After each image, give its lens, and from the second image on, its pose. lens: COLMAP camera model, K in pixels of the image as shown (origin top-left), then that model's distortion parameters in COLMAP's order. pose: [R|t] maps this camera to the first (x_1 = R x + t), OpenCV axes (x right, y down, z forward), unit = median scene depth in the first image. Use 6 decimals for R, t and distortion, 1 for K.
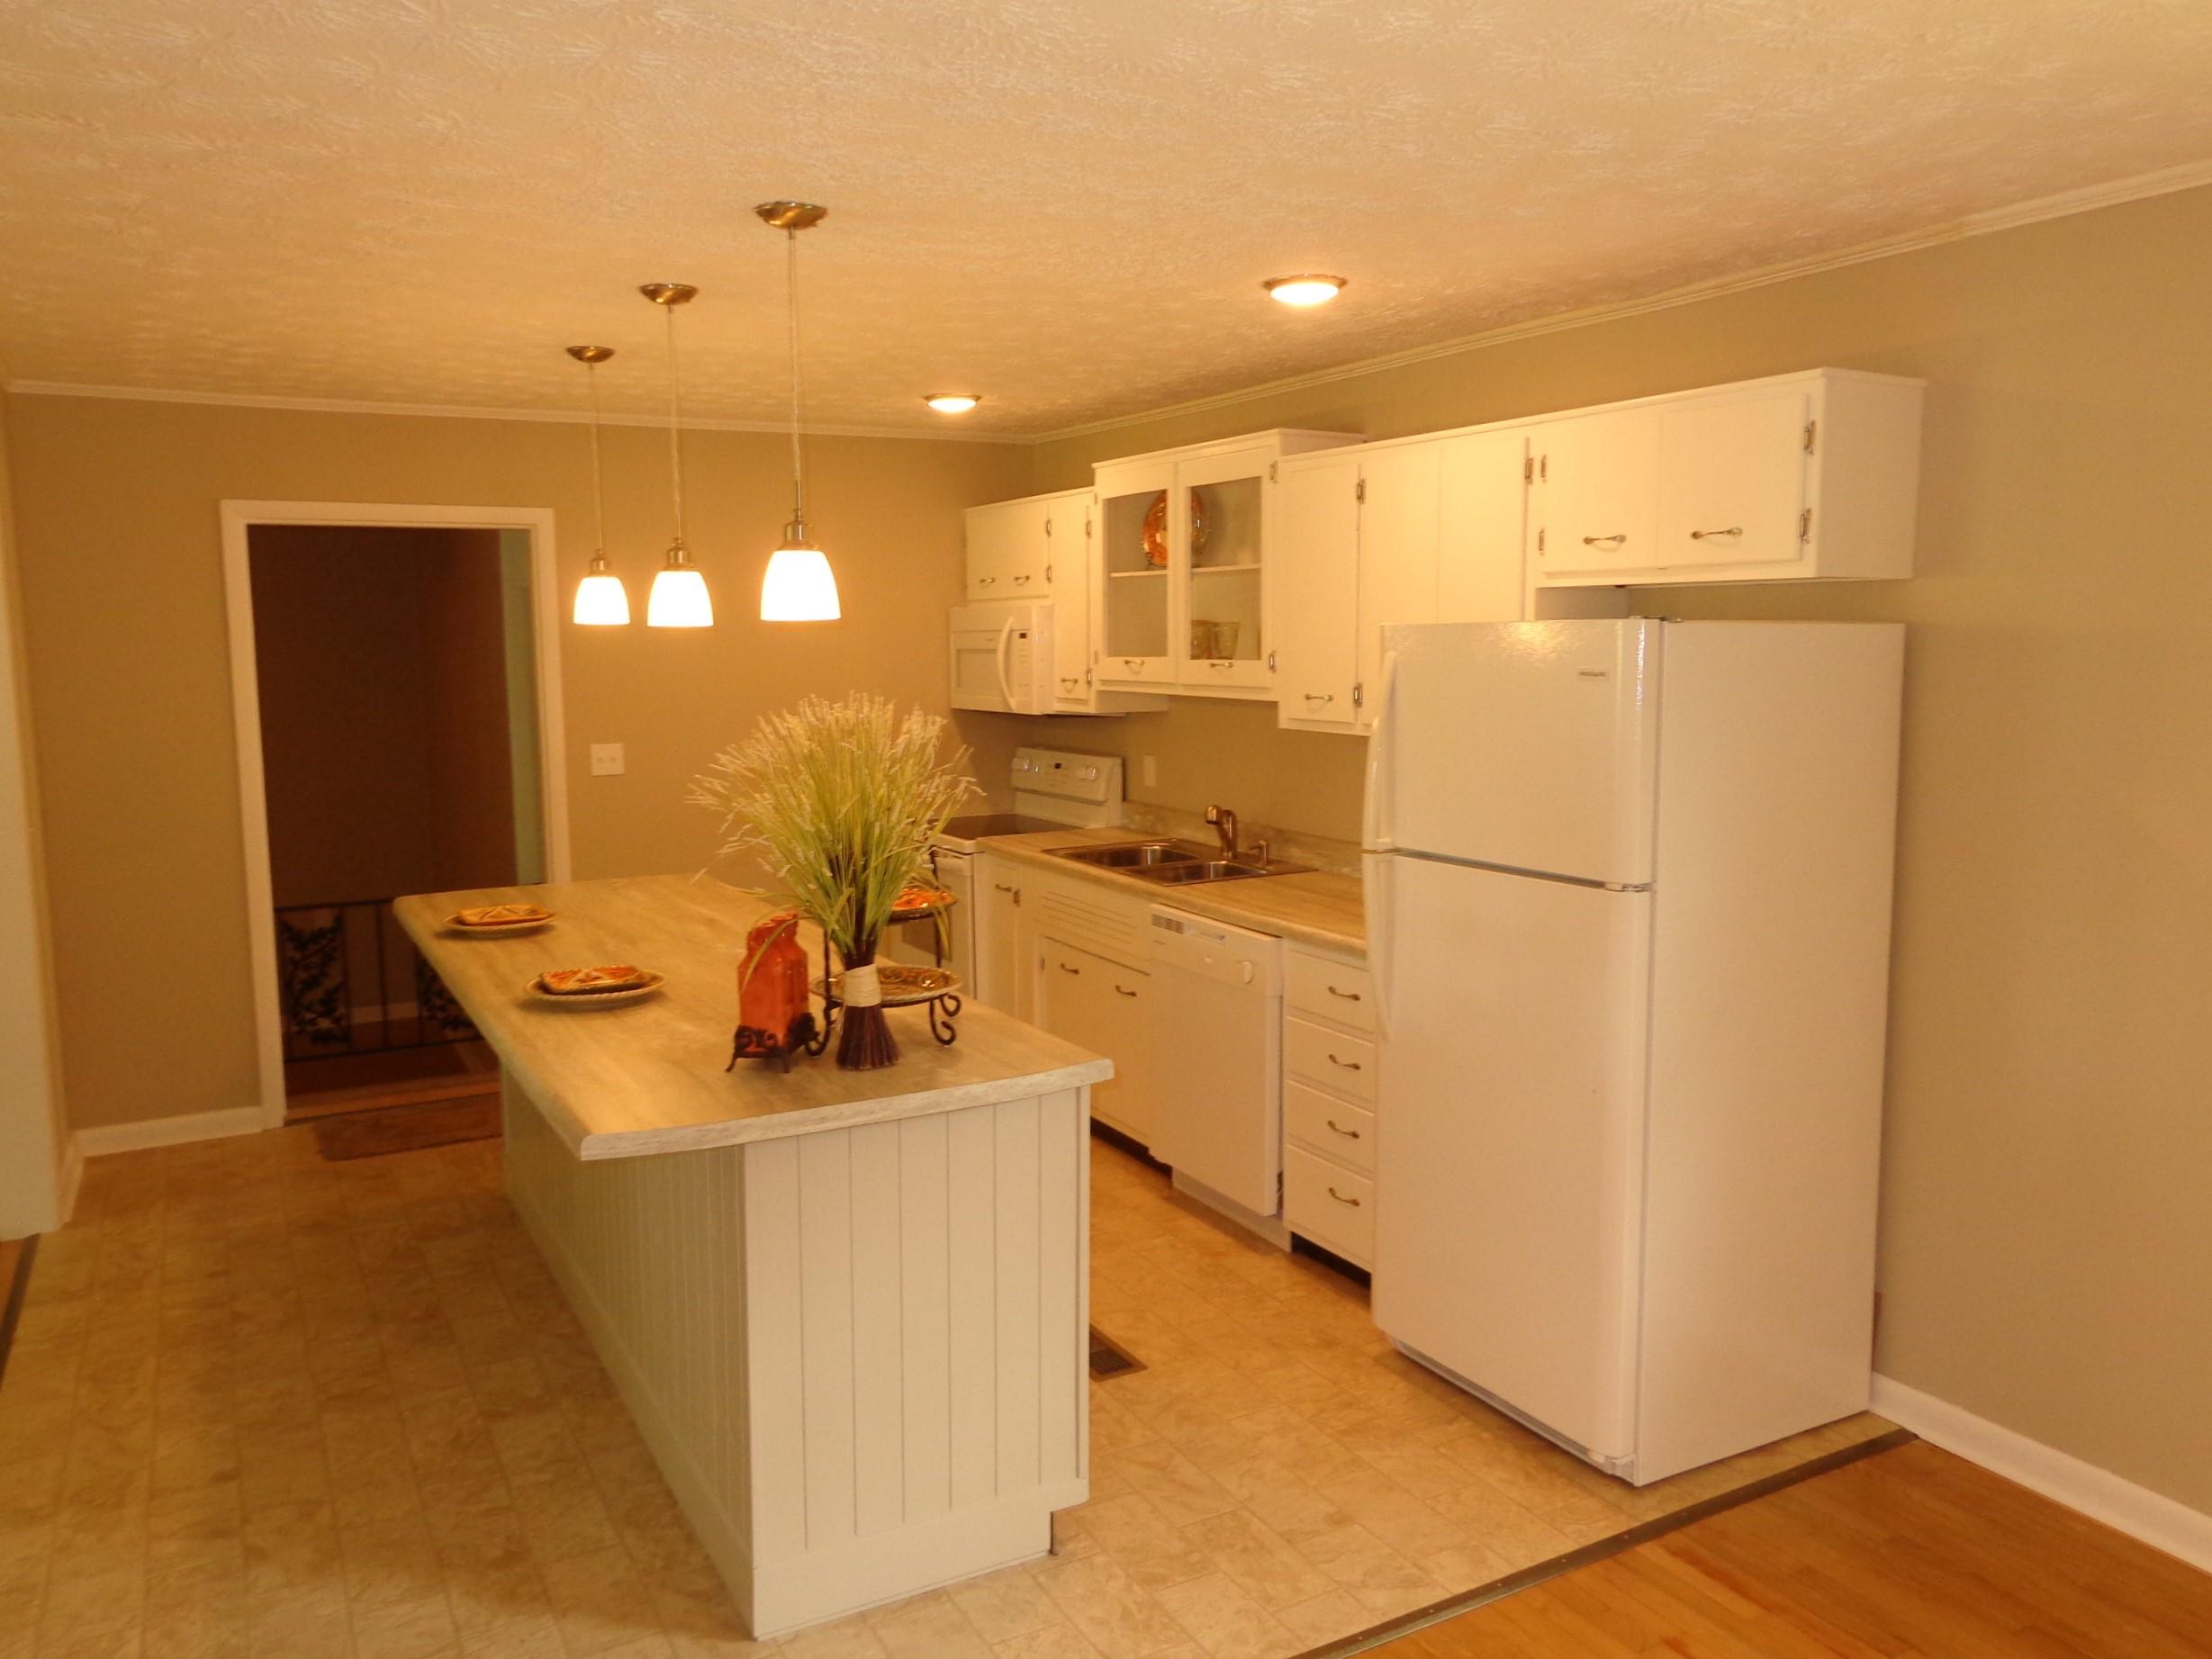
lens RADIAL K [[1661.6, 0, 1111.8], [0, 1661.6, 842.7], [0, 0, 1]] dist [0.002012, 0.016617]
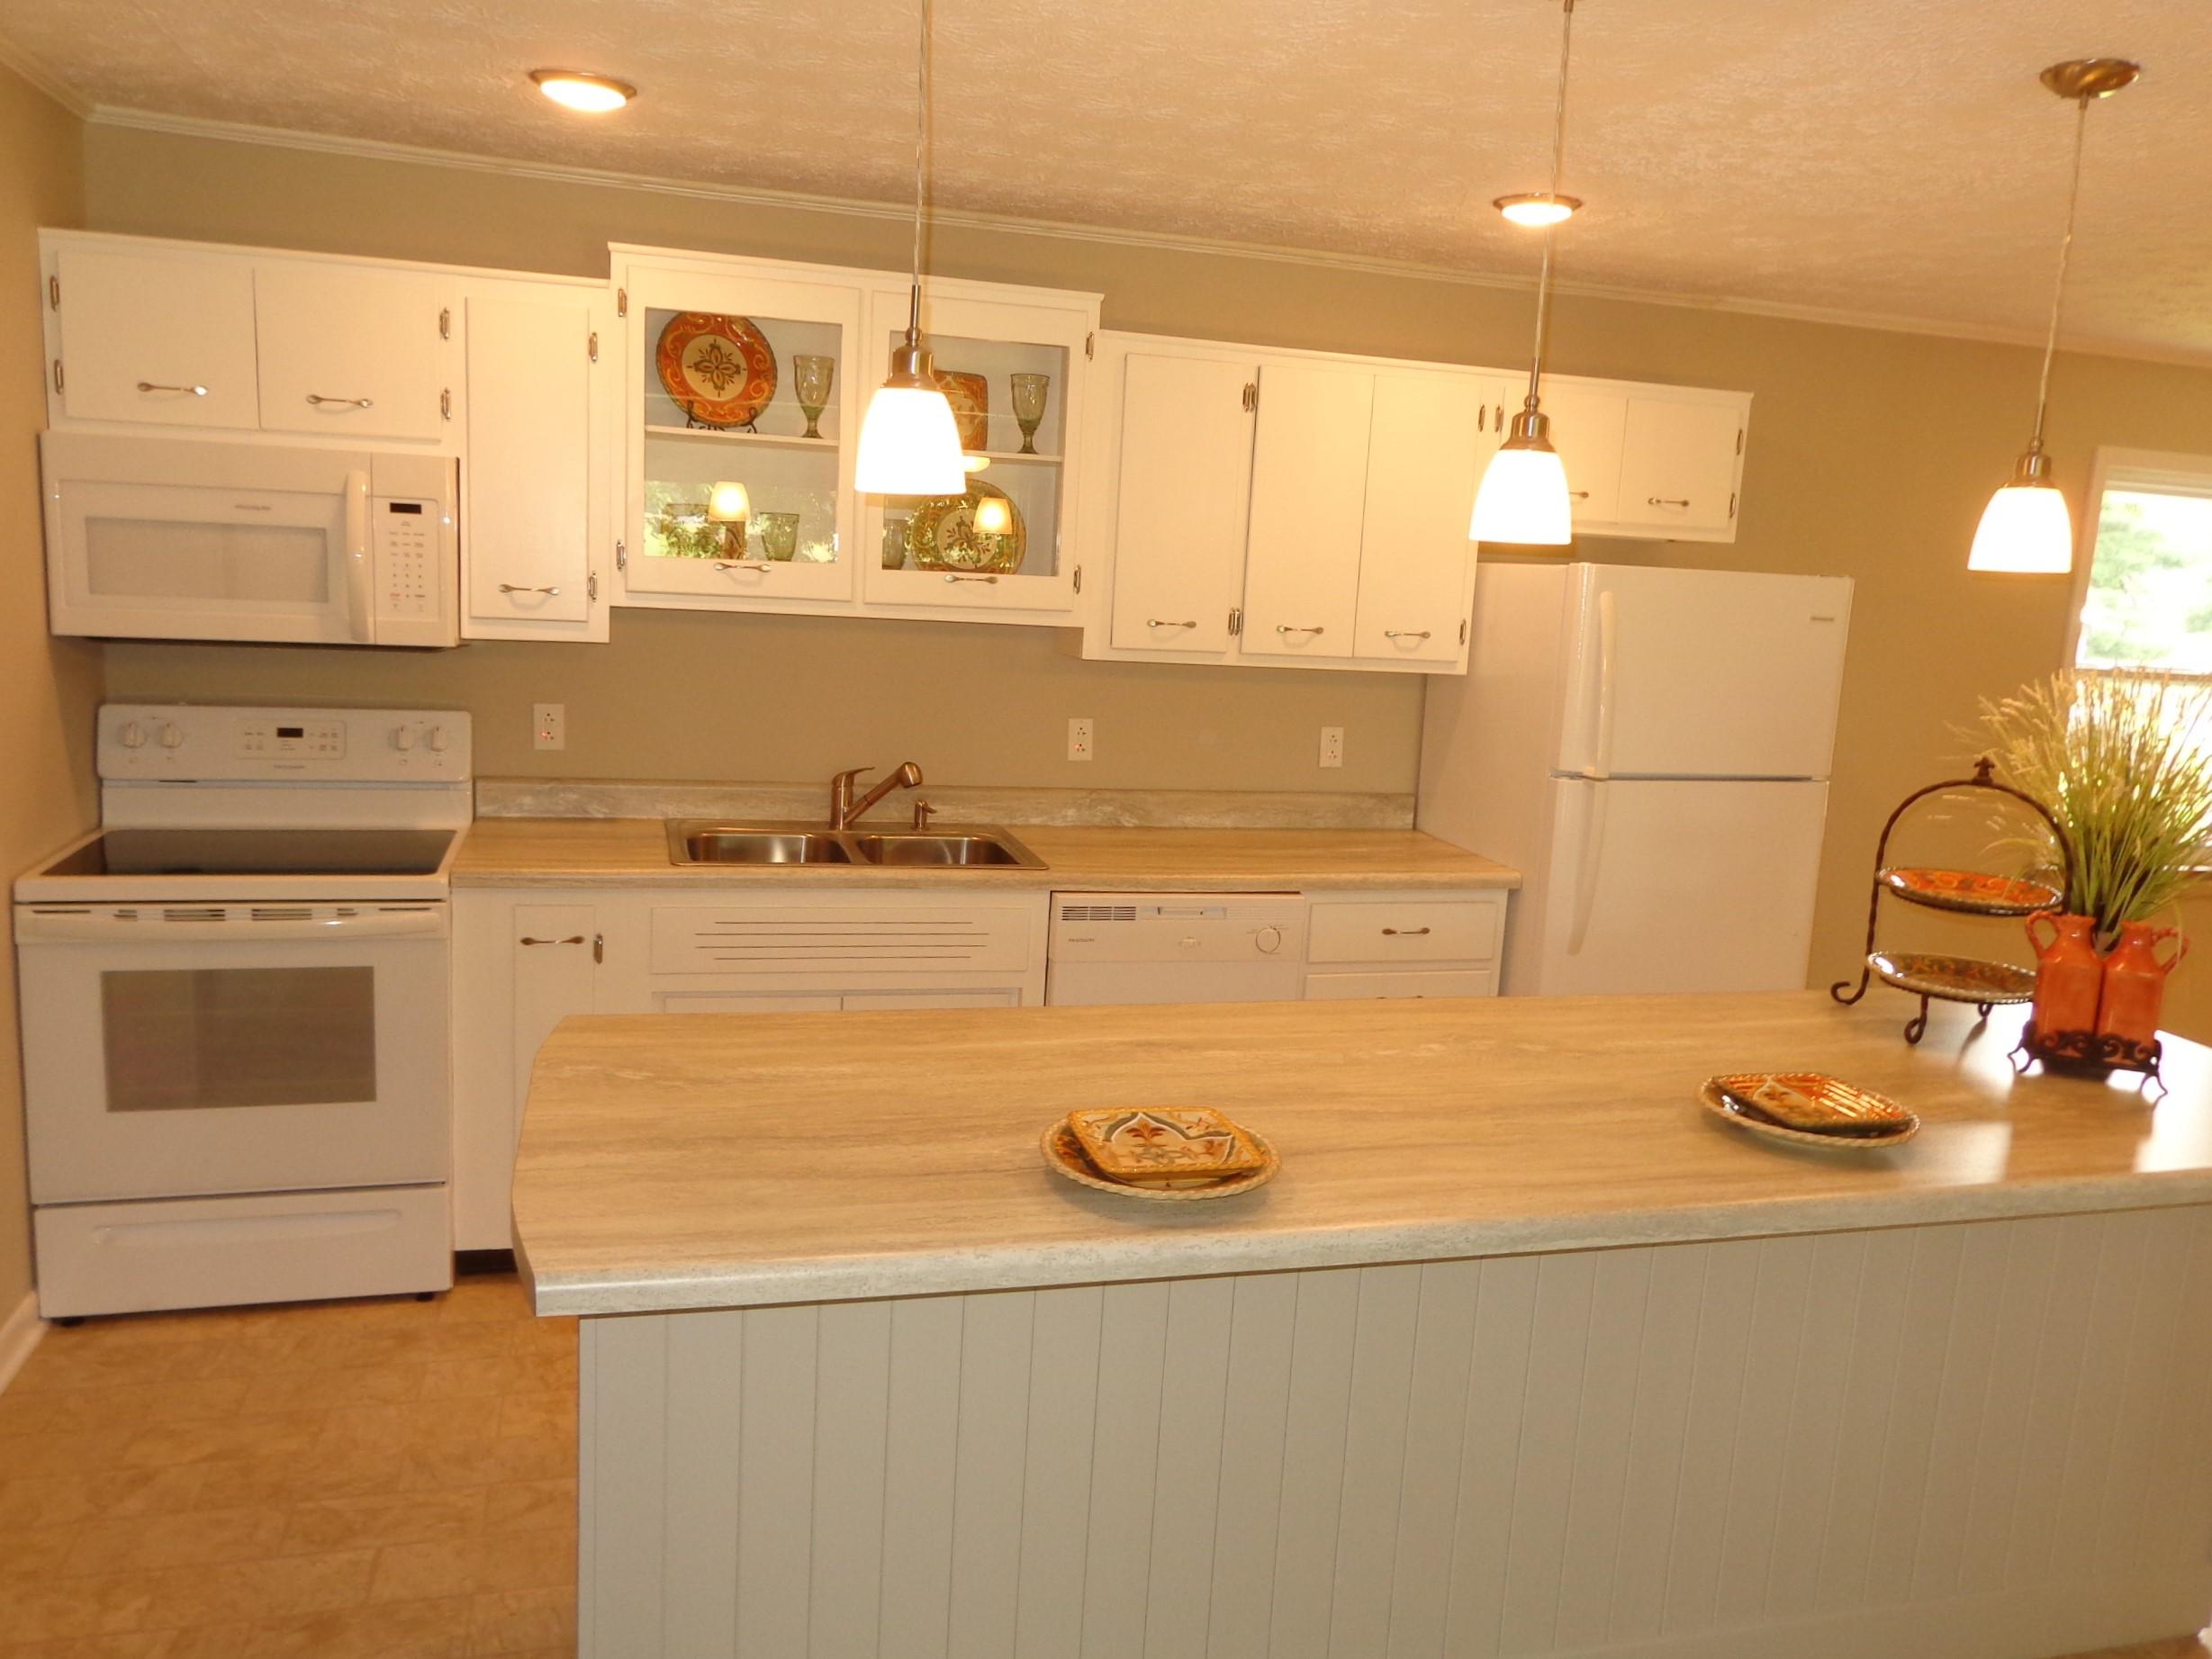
lens RADIAL K [[1661.6, 0, 1138.1], [0, 1661.6, 836.2], [0, 0, 1]] dist [0.002012, 0.016617]
pose [[0.214714, -0.145841, 0.965727, -0.858466], [0.066124, 0.988690, 0.134607, -0.110694], [-0.974436, 0.034956, 0.221929, 0.956660]]
